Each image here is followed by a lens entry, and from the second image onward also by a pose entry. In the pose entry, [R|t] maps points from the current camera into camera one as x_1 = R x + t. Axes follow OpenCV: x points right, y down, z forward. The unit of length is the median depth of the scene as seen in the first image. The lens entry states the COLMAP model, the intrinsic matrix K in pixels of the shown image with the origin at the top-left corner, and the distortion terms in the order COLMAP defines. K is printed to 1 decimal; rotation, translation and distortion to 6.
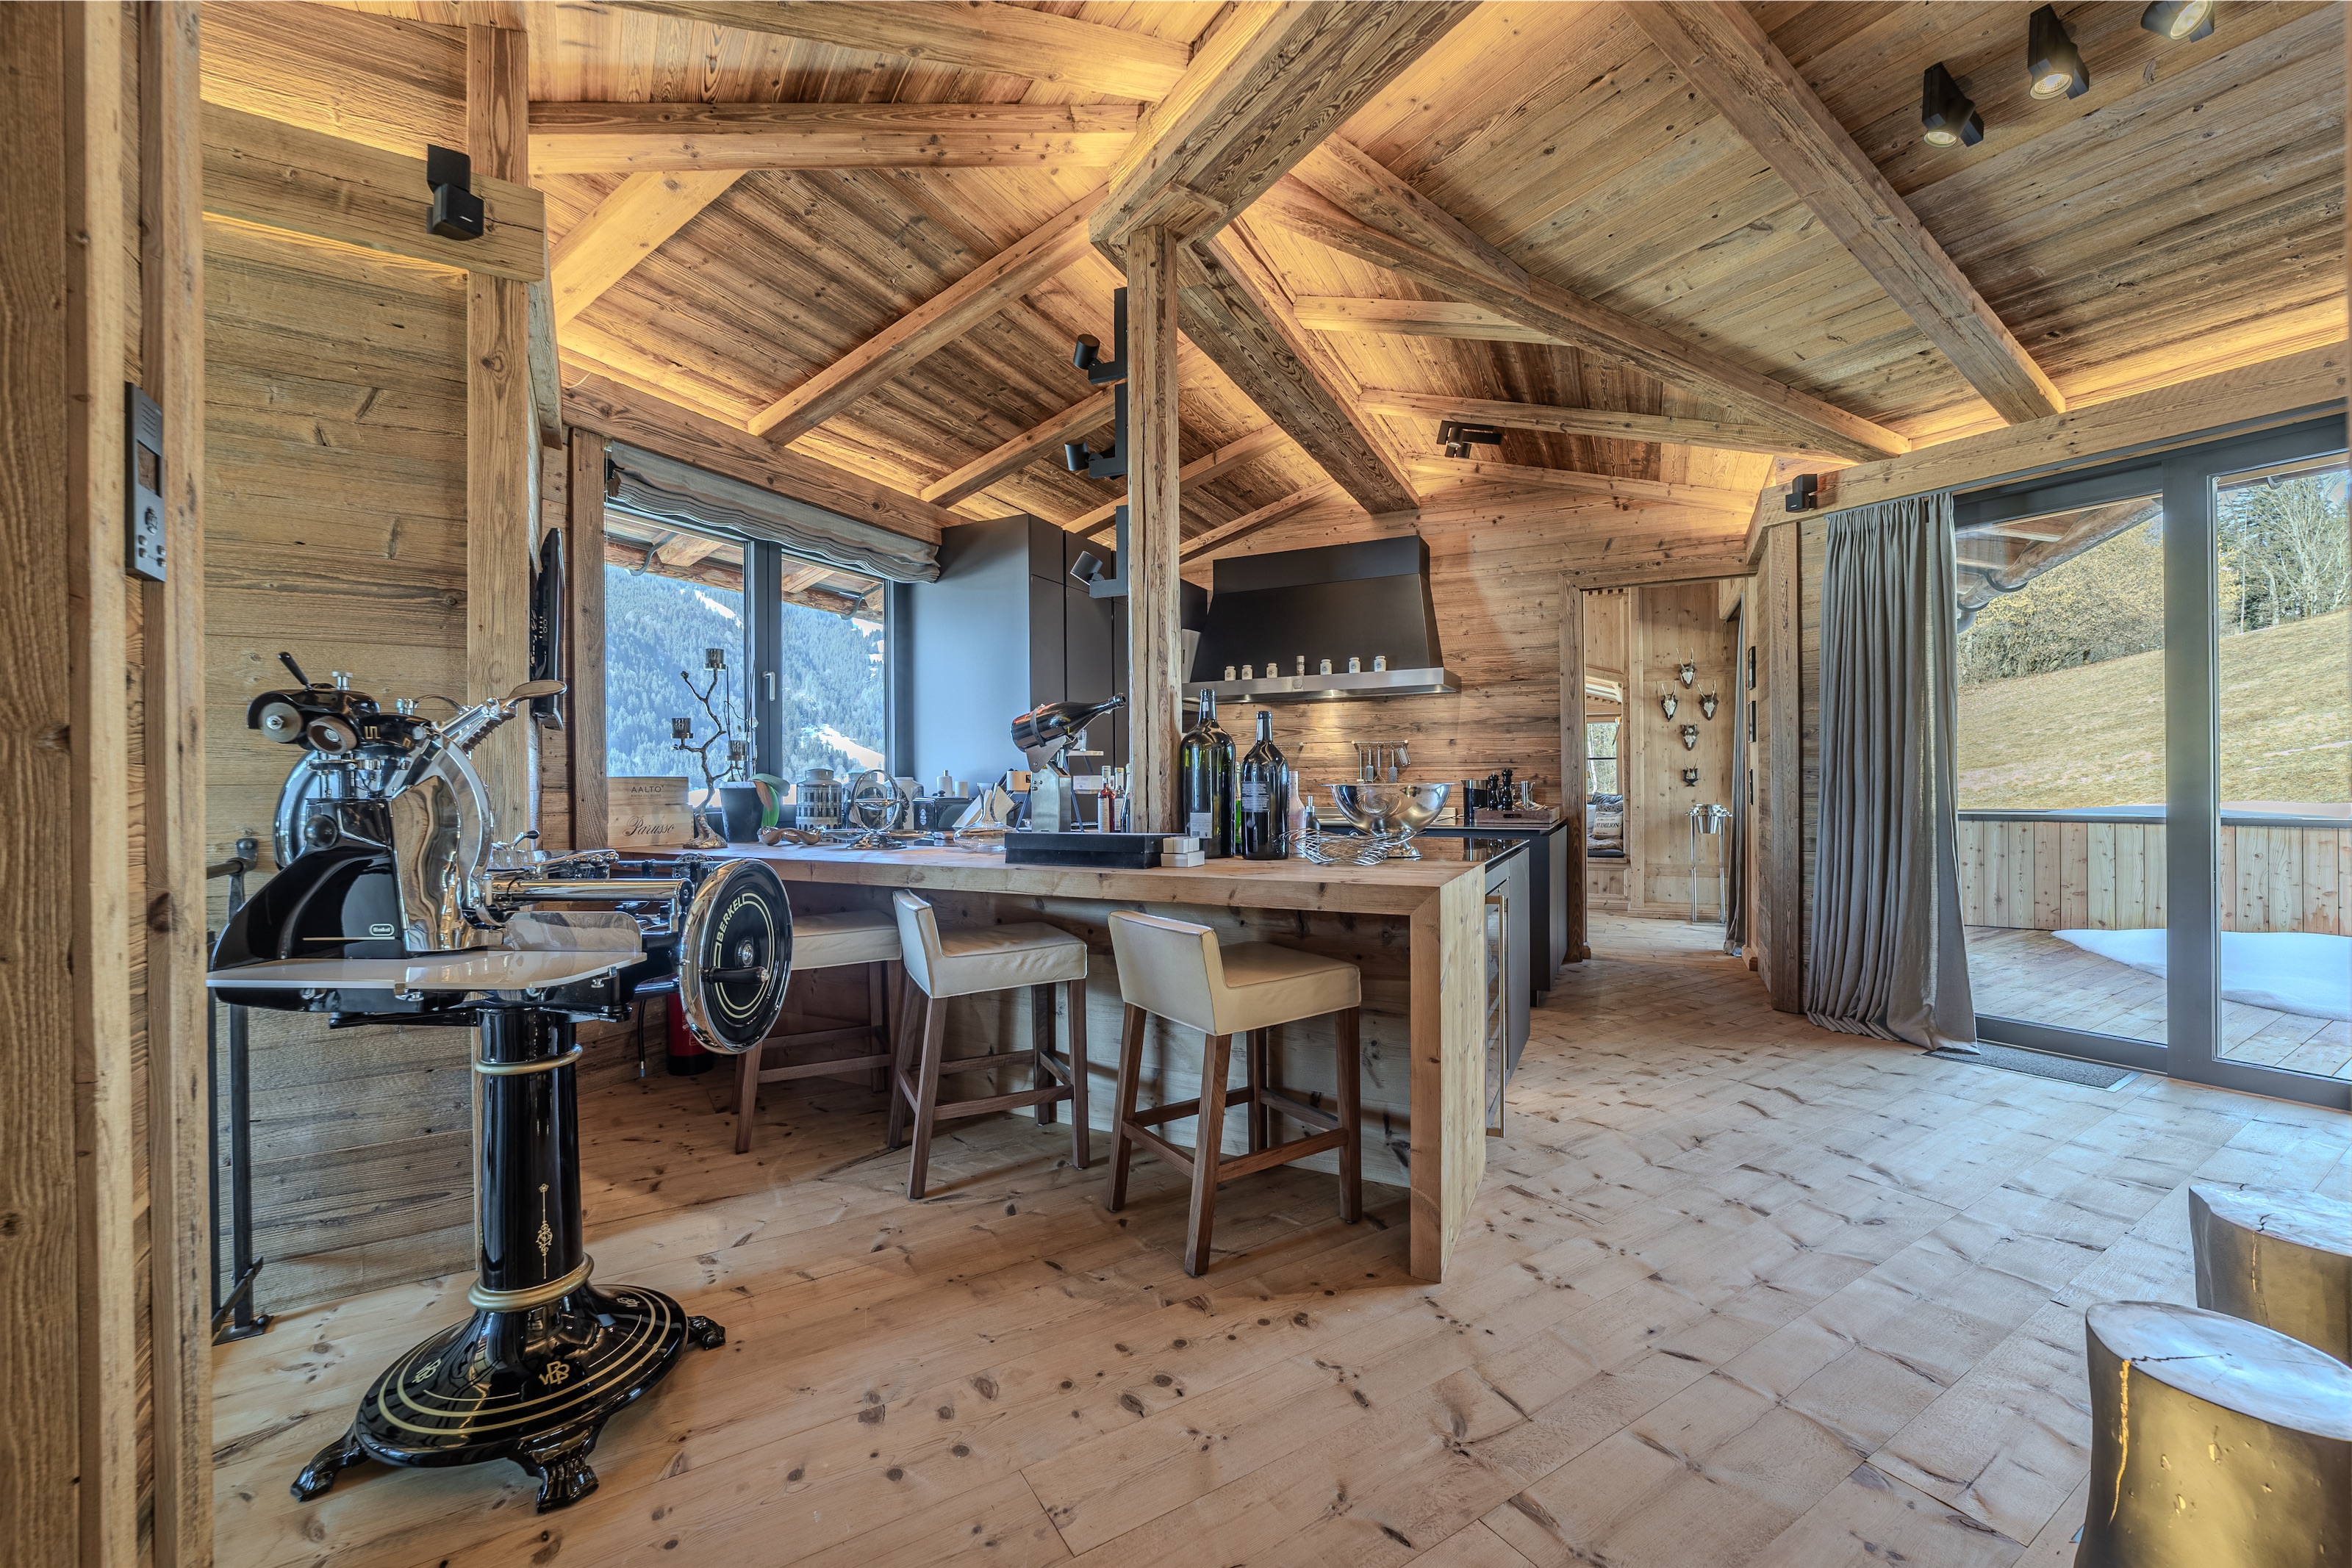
lens RADIAL K [[923.0, 0, 1159.1], [0, 923.0, 779.7], [0, 0, 1]] dist [-0.023106, 0.007708]
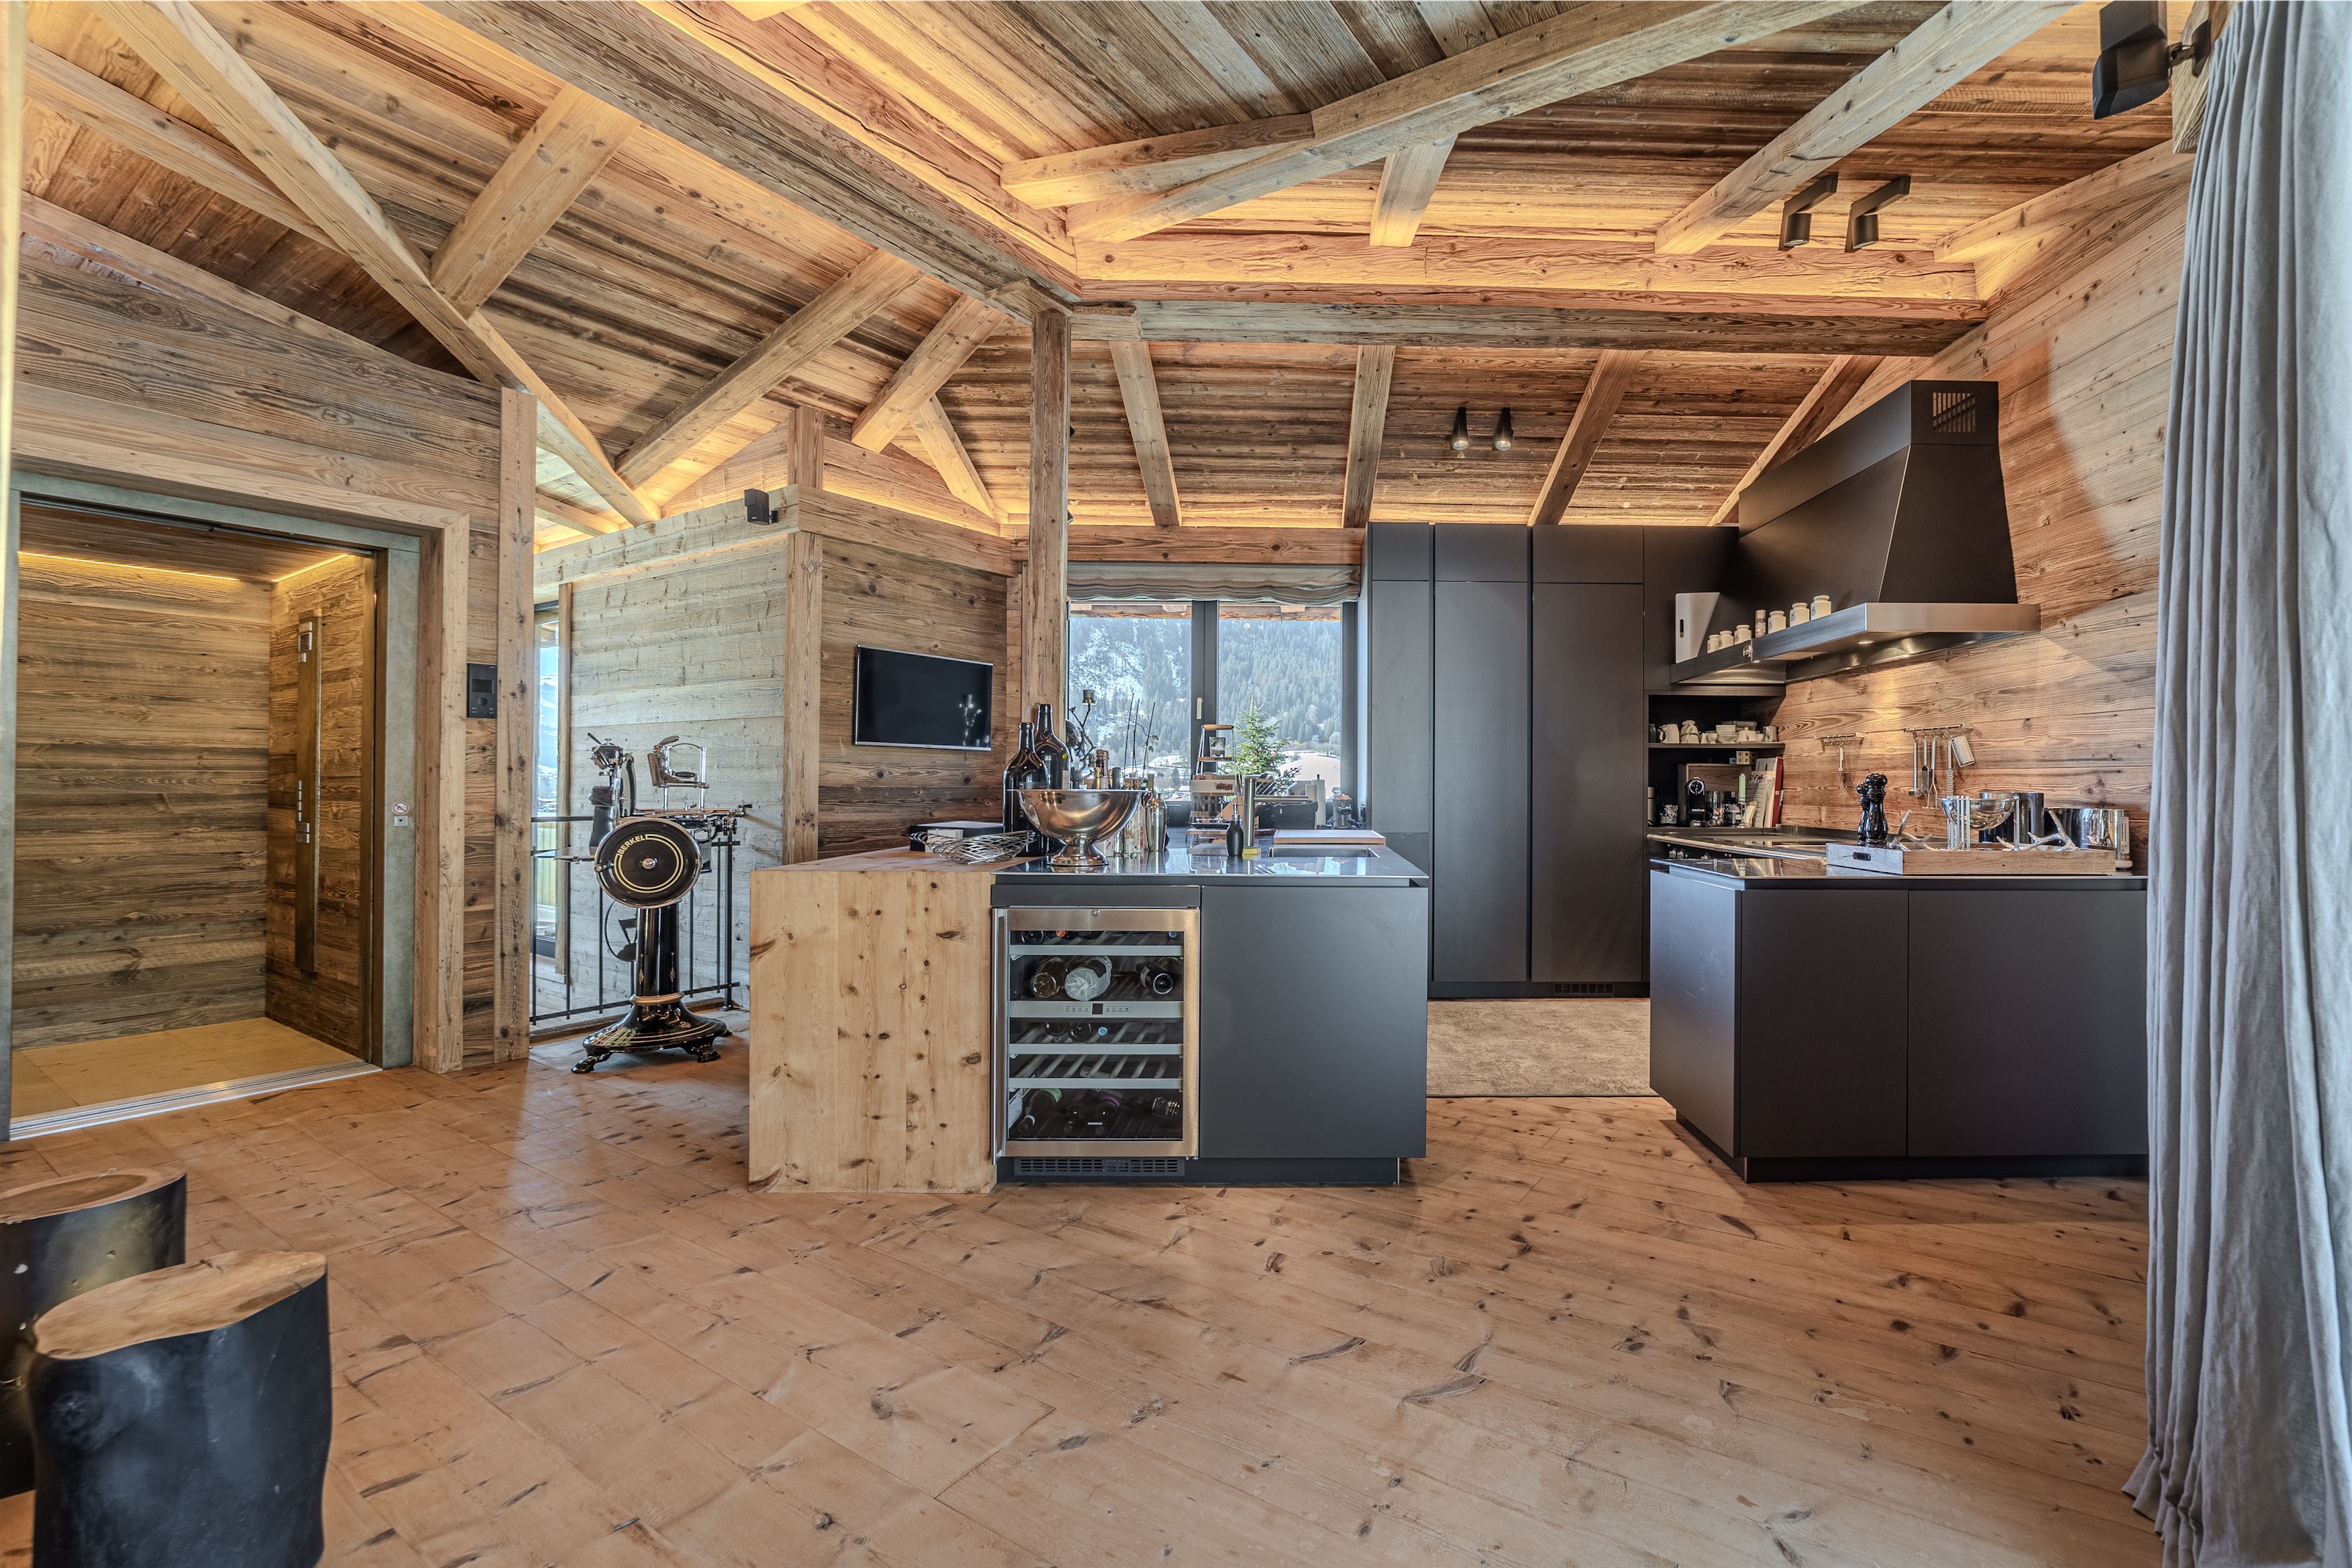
lens RADIAL K [[966.6, 0, 1313.3], [0, 966.6, 775.4], [0, 0, 1]] dist [-0.017904, 0.000054]
pose [[0.481963, 0.002899, -0.876187, 0.841003], [-0.007908, 0.999968, -0.001042, -0.008466], [0.876156, 0.007431, 0.481971, 0.484417]]
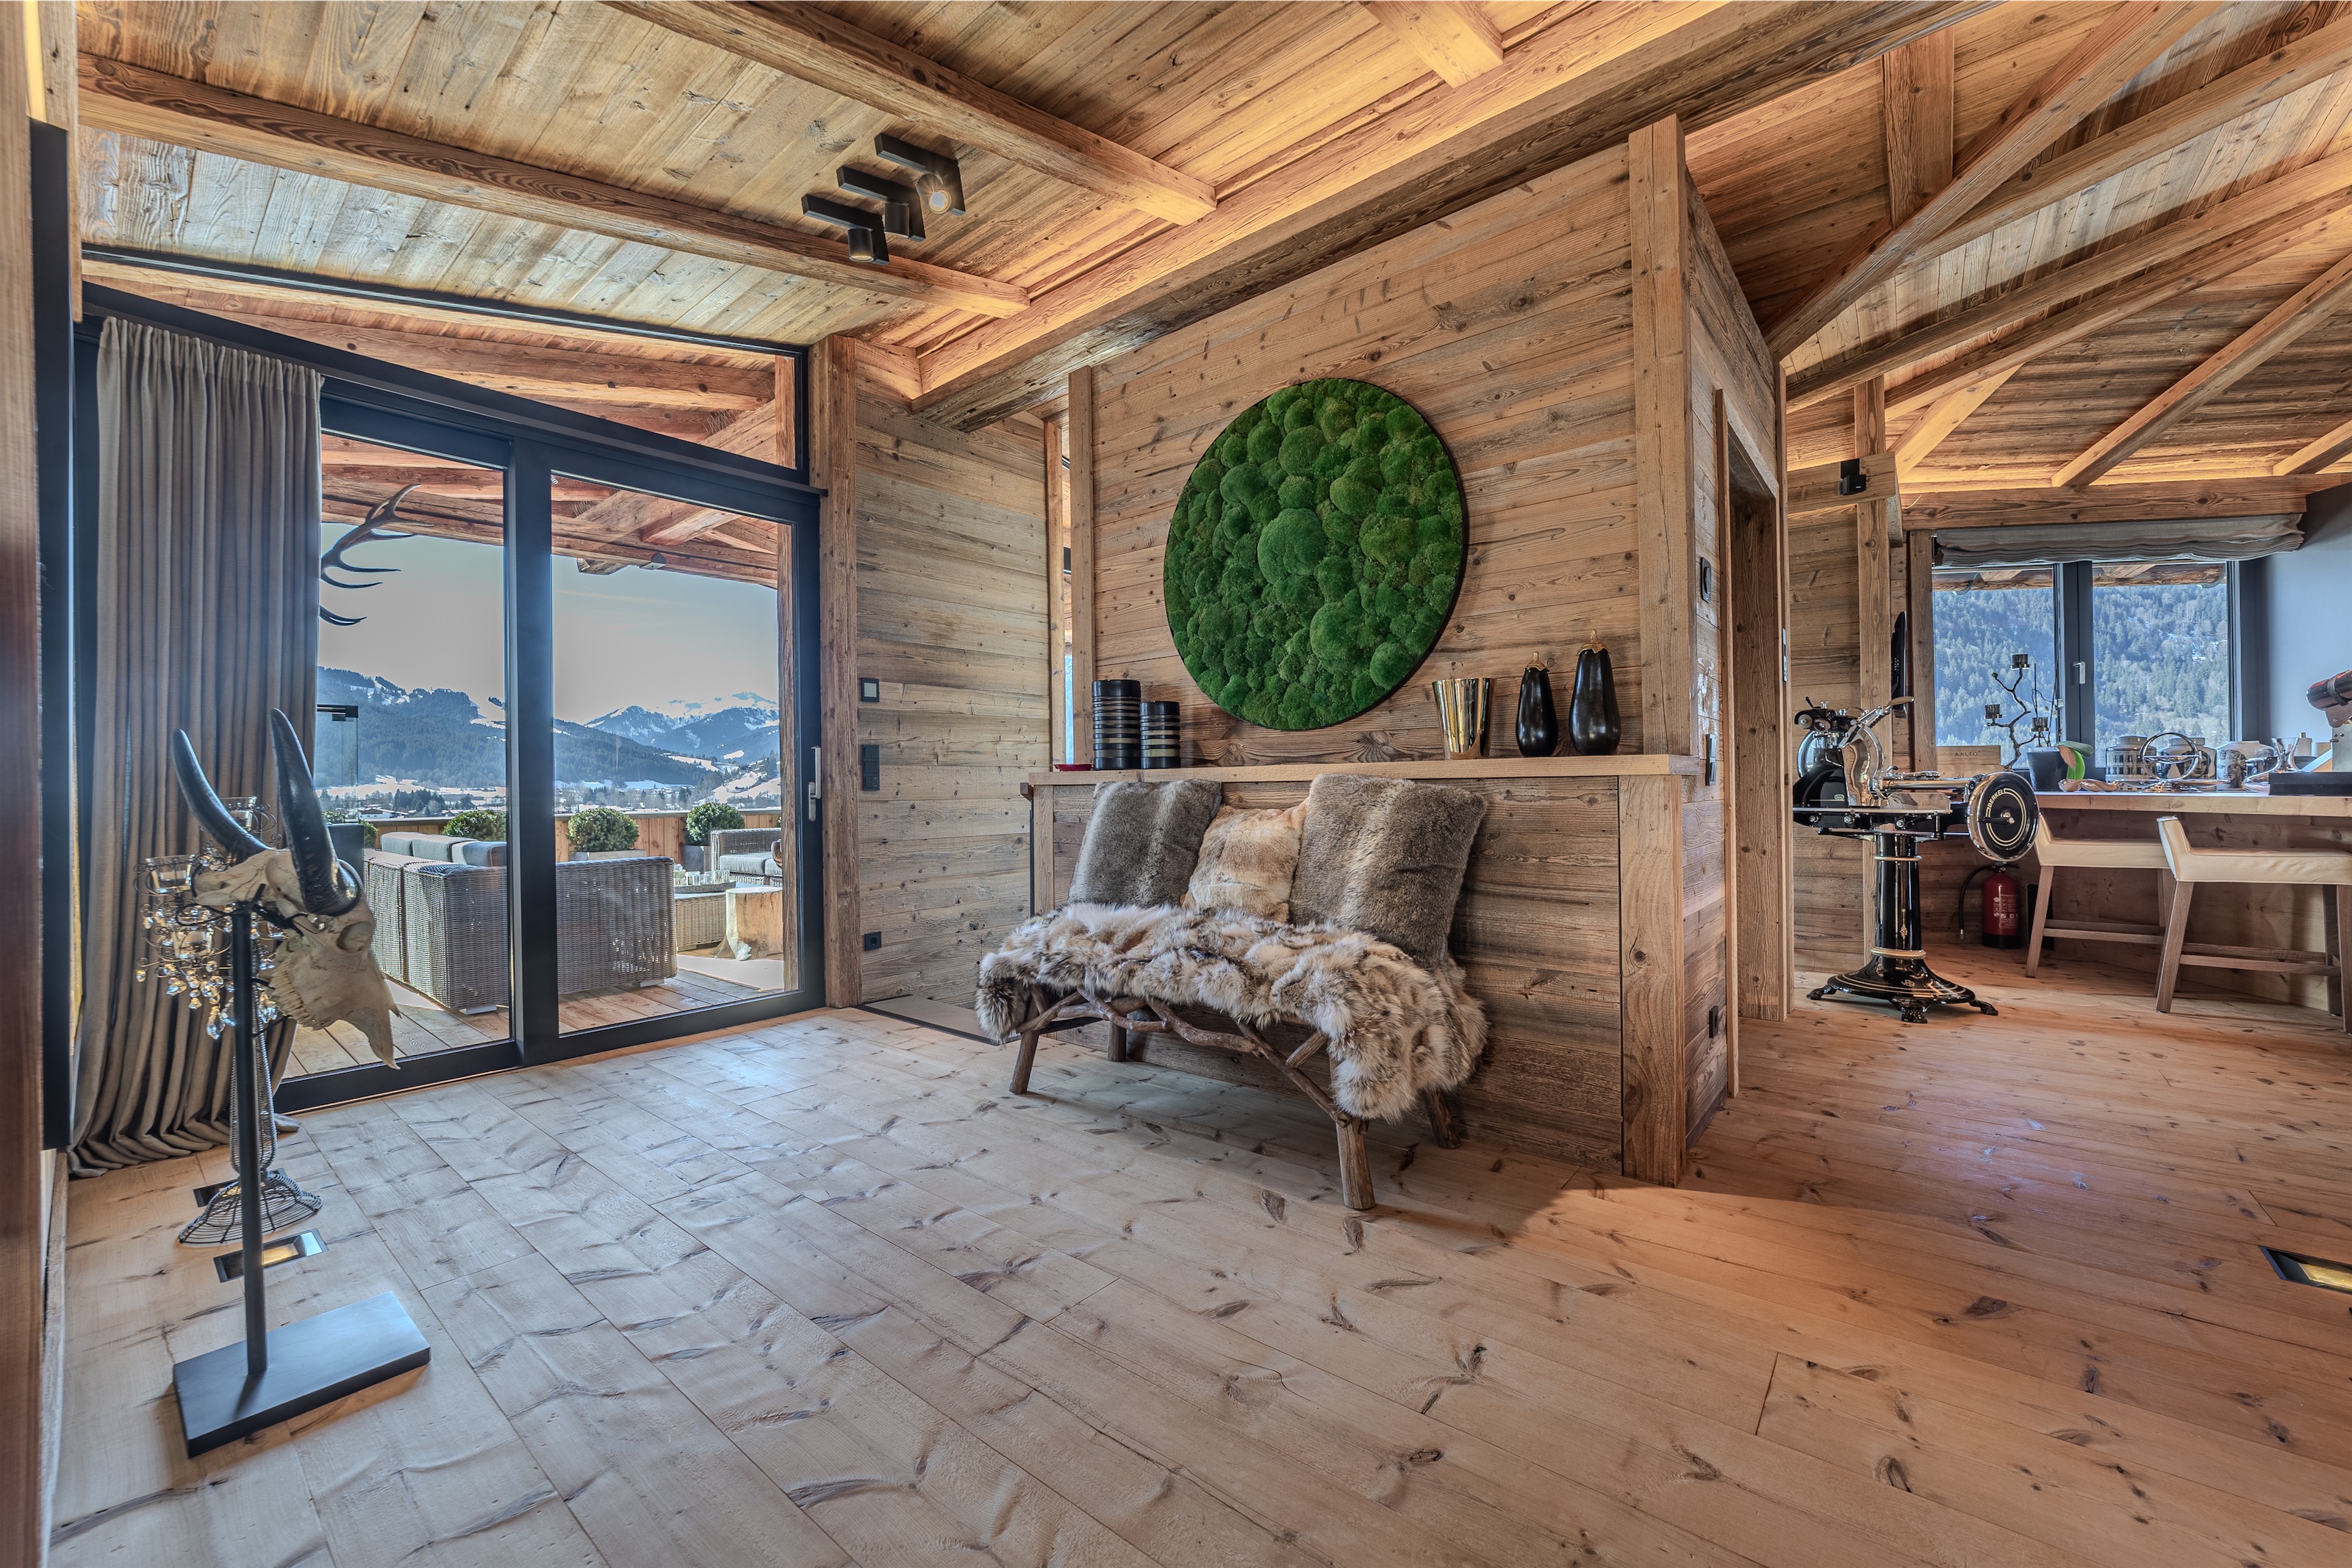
lens RADIAL K [[923.0, 0, 1159.1], [0, 923.0, 779.7], [0, 0, 1]] dist [-0.023106, 0.007708]
pose [[0.312725, -0.001416, -0.949843, 0.367940], [0.008701, 0.999961, 0.001374, 0.032449], [0.949804, -0.008694, 0.312725, -0.597492]]
